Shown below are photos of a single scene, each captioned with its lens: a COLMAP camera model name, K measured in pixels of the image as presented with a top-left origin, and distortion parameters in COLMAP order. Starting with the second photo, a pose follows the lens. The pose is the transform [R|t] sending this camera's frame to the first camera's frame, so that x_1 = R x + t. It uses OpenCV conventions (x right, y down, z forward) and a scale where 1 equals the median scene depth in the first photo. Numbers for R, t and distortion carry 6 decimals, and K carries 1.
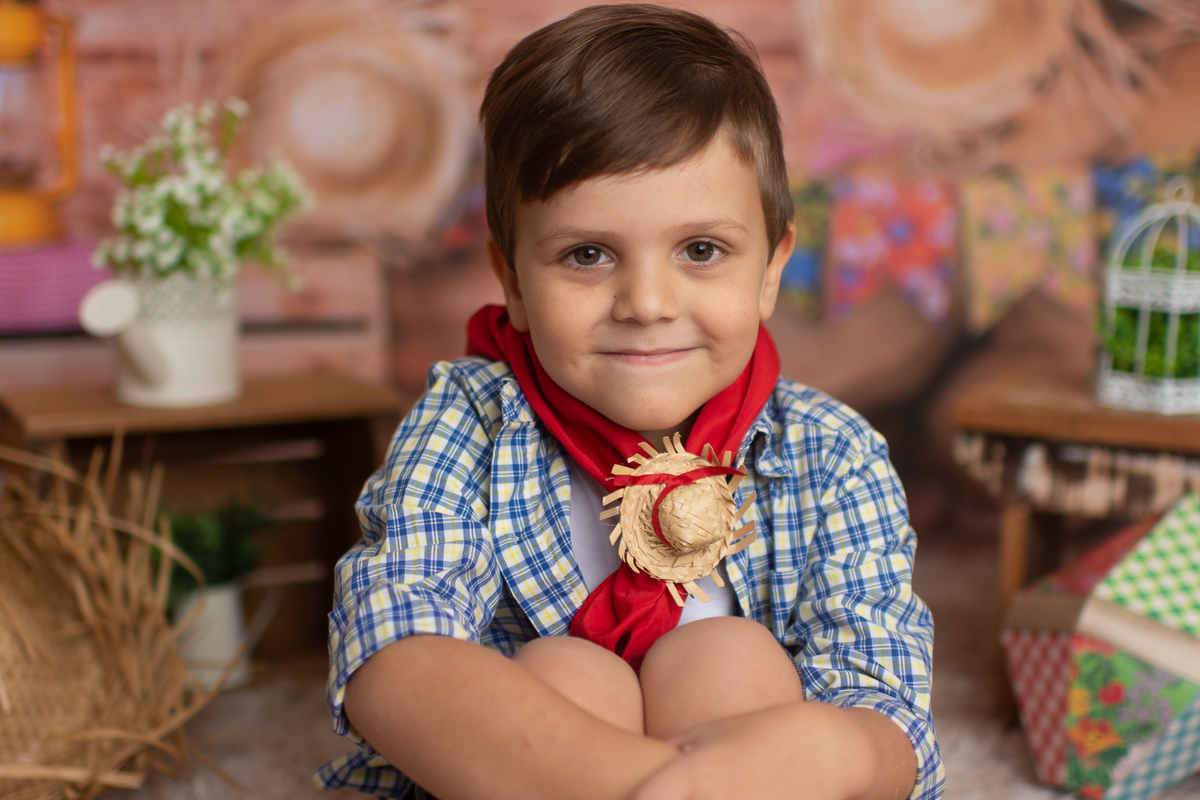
lens RADIAL K [[1844.9, 0, 603.2], [0, 1844.9, 400.4], [0, 0, 1]] dist [-0.019953, 0.056469]
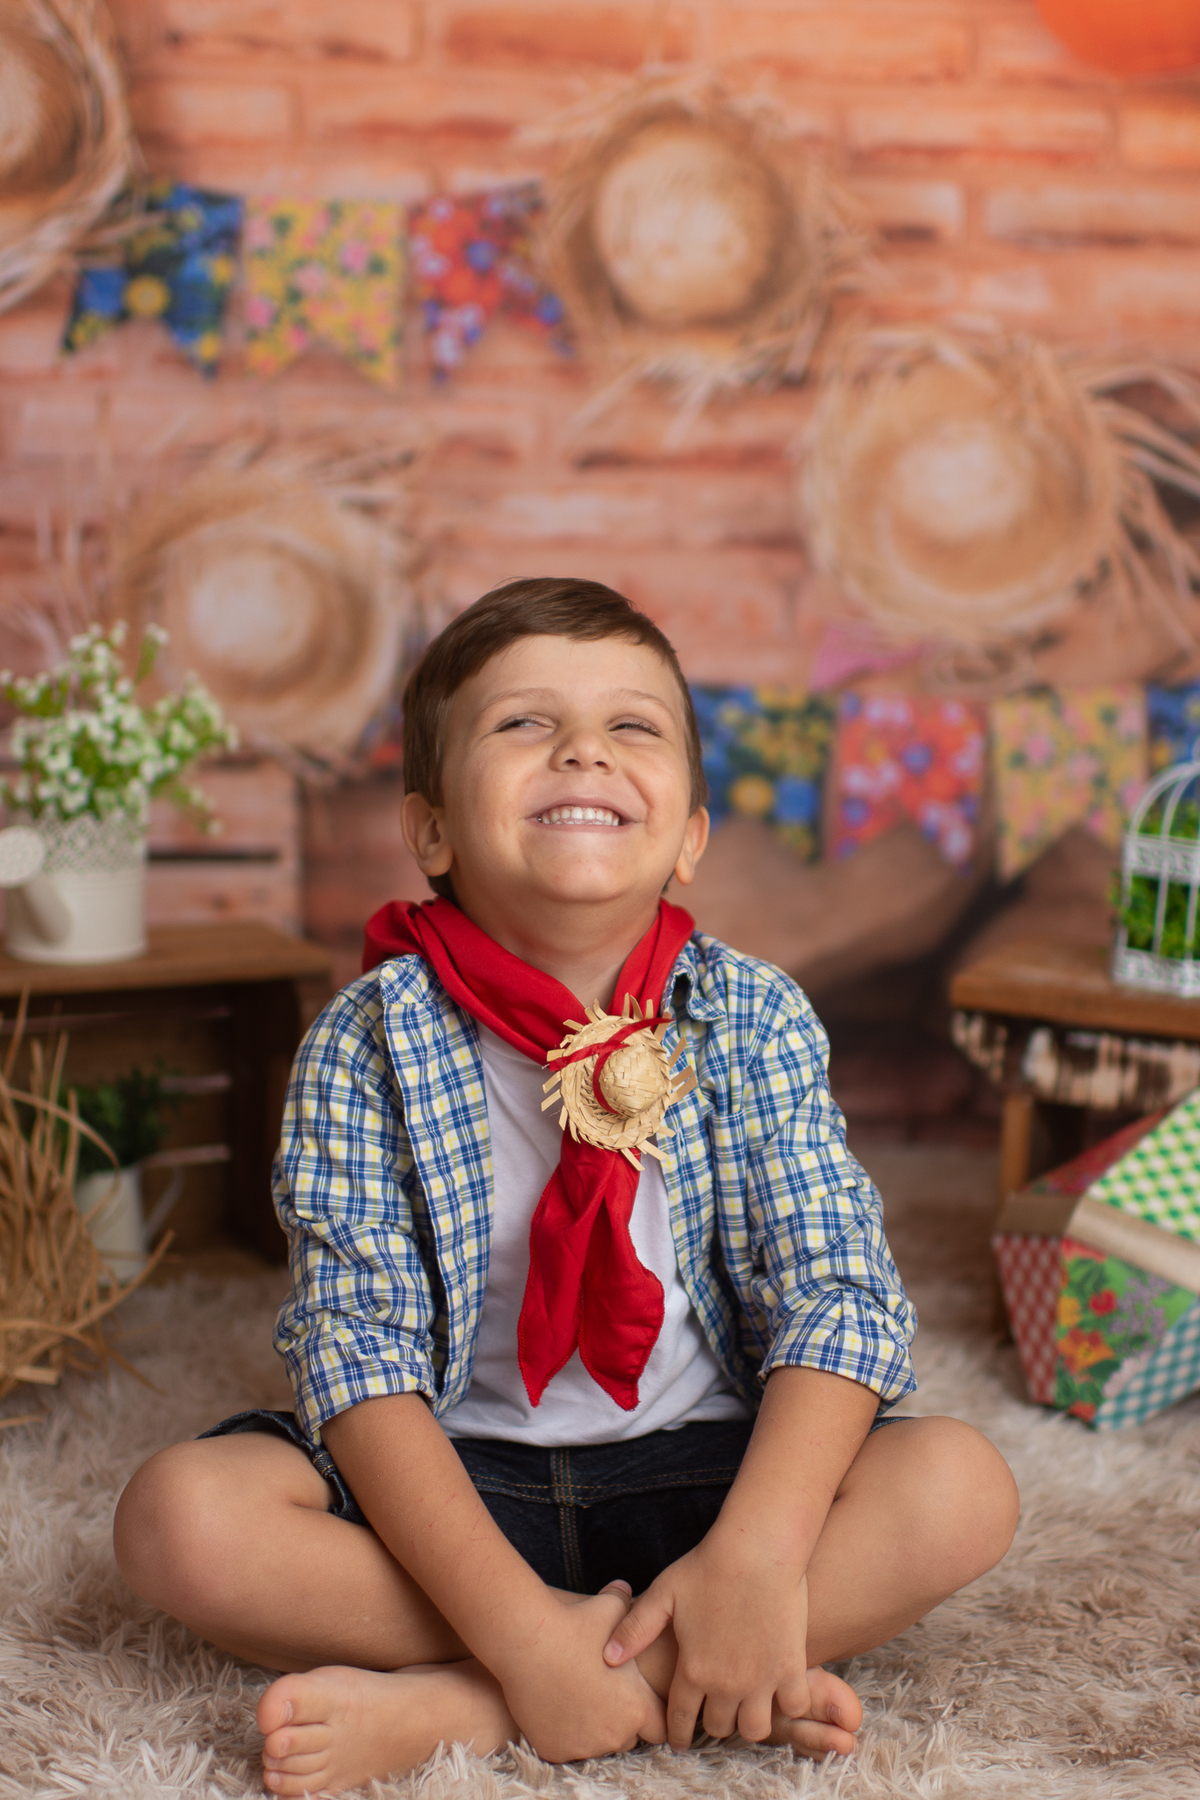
lens RADIAL K [[2767.4, 0, 595.5], [0, 2767.4, 901.4], [0, 0, 1]] dist [-0.019953, 0.056469]
pose [[0.999663, 0.019703, 0.016886, -0.006291], [-0.019718, 0.999805, 0.000751, -0.034481], [-0.016868, -0.001084, 0.999857, -0.345735]]
